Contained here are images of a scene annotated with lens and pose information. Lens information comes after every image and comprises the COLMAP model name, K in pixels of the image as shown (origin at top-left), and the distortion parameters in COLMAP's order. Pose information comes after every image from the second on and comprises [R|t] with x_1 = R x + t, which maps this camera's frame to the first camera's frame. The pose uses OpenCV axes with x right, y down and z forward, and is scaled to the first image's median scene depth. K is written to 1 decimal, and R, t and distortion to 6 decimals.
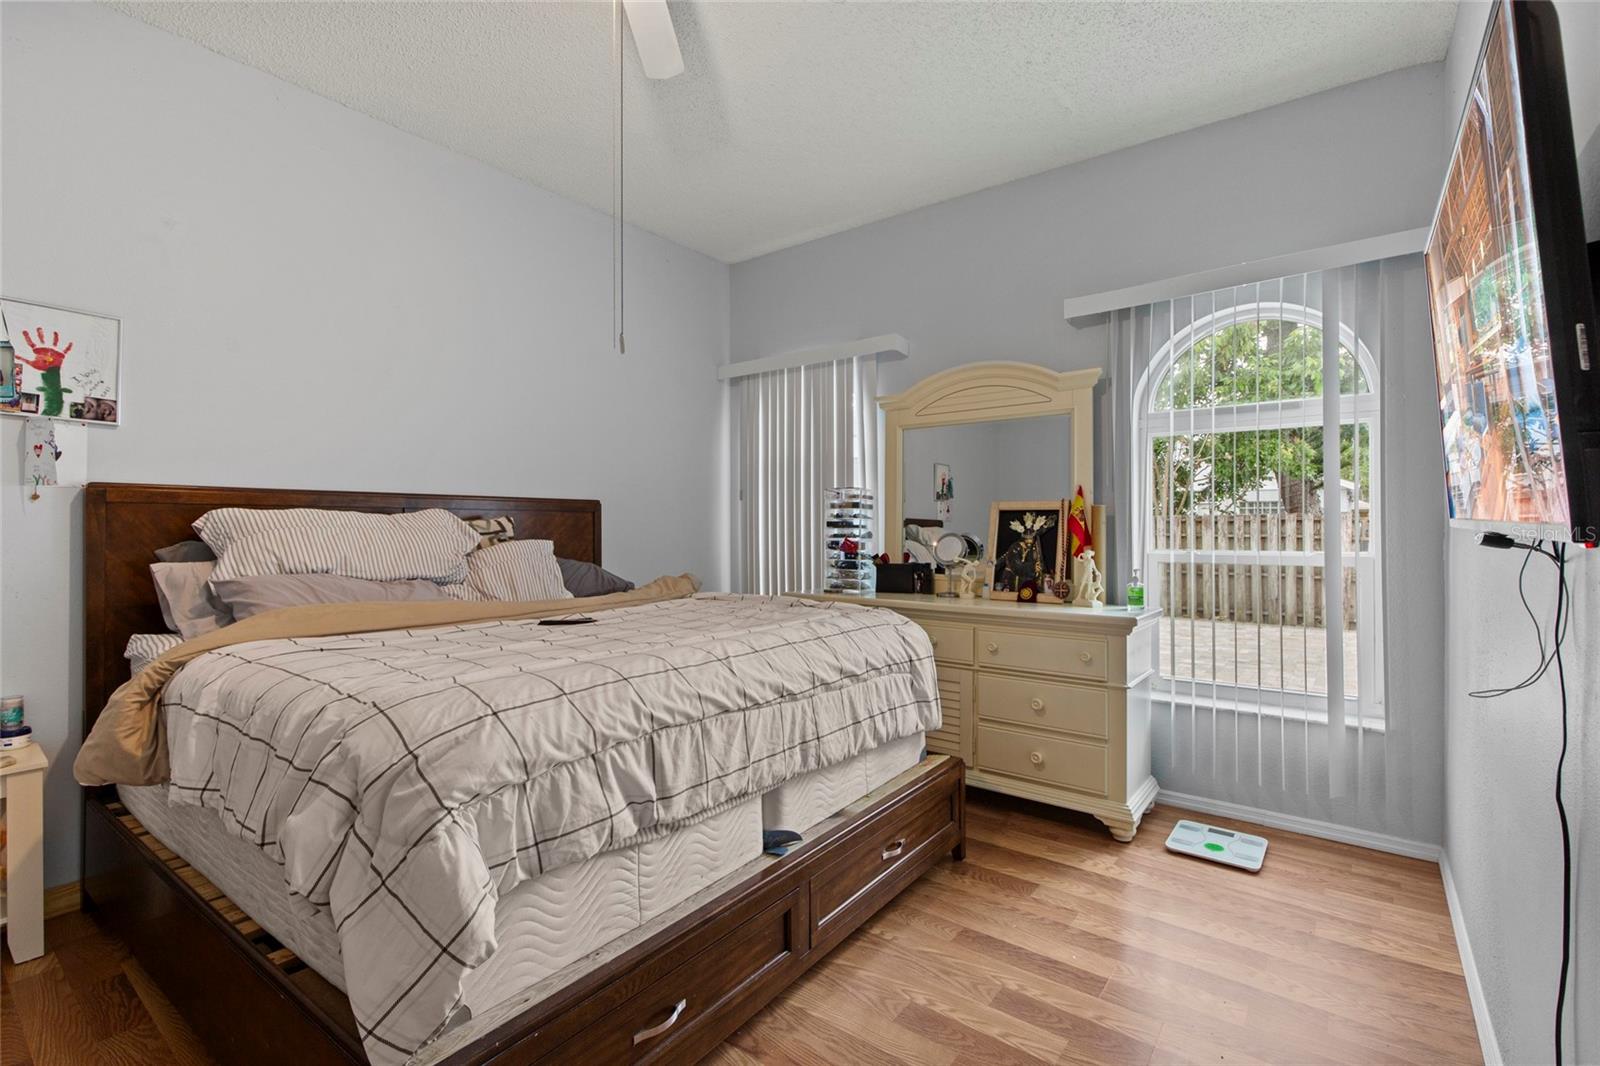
lens RADIAL K [[720.1, 0, 807.2], [0, 720.1, 521.6], [0, 0, 1]] dist [0.003998, 0.000209]
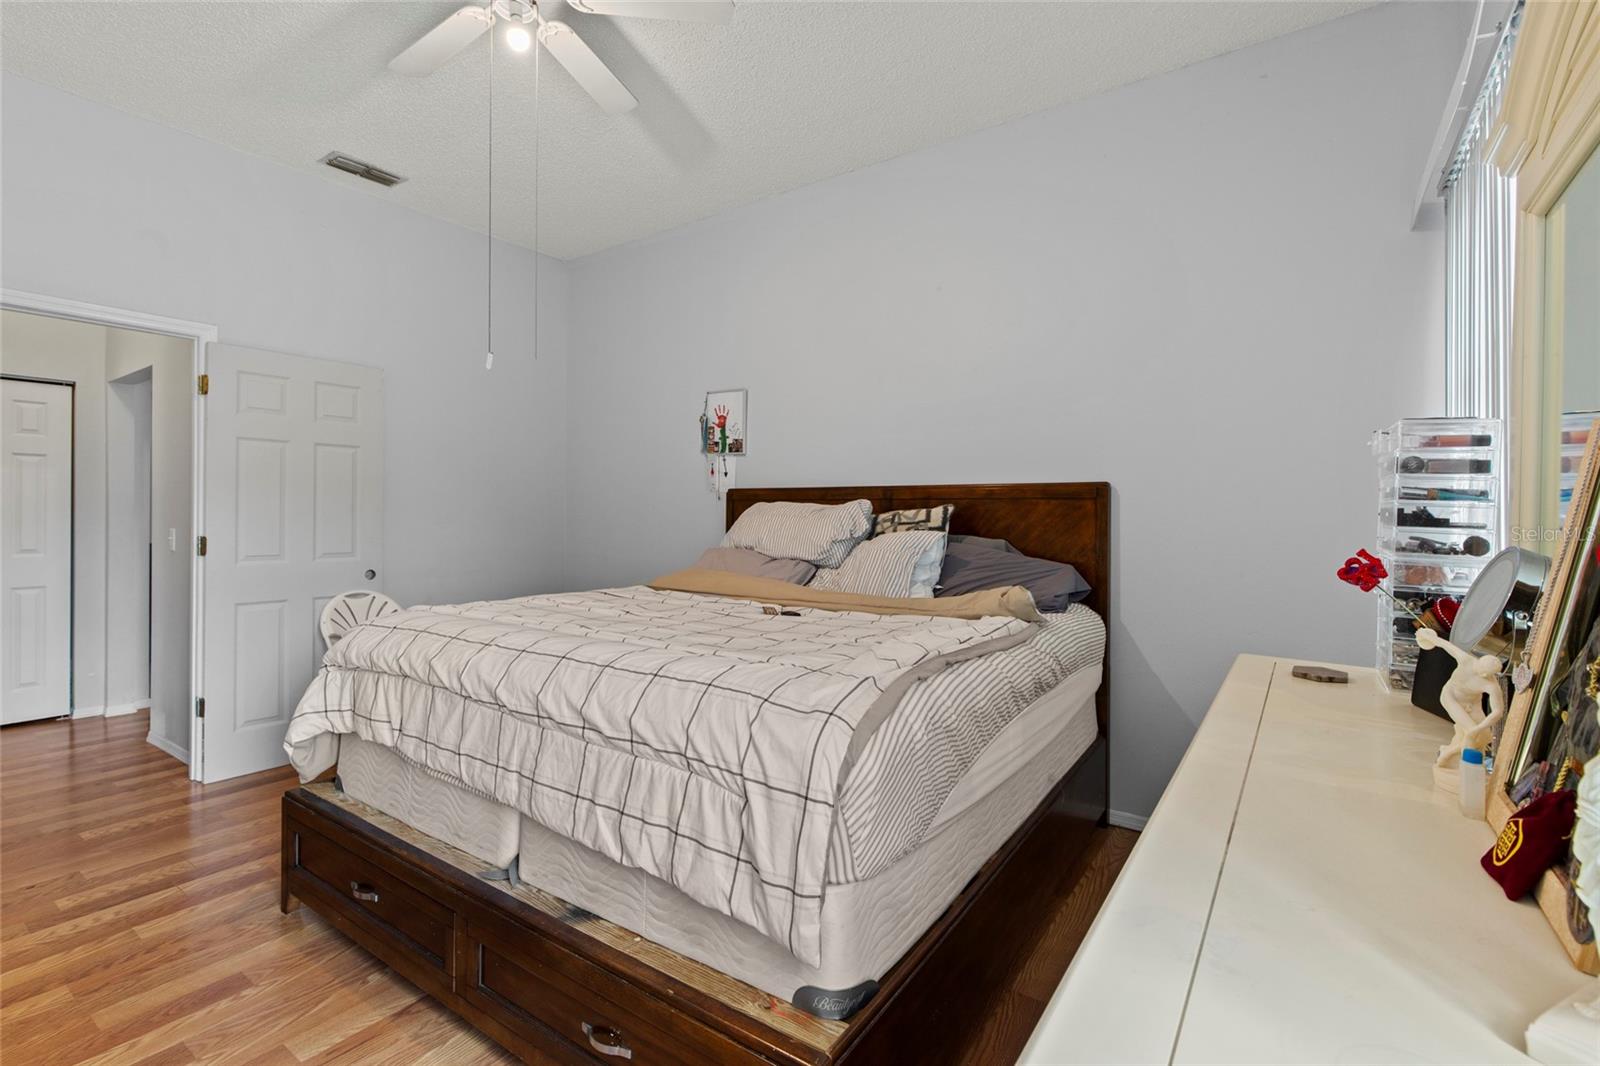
lens RADIAL K [[720.1, 0, 807.2], [0, 720.1, 521.6], [0, 0, 1]] dist [0.003998, 0.000209]
pose [[0.037955, 0.008518, -0.999243, 0.496475], [-0.002329, 0.999962, 0.008435, 0.005194], [0.999277, 0.002007, 0.037973, 0.772950]]
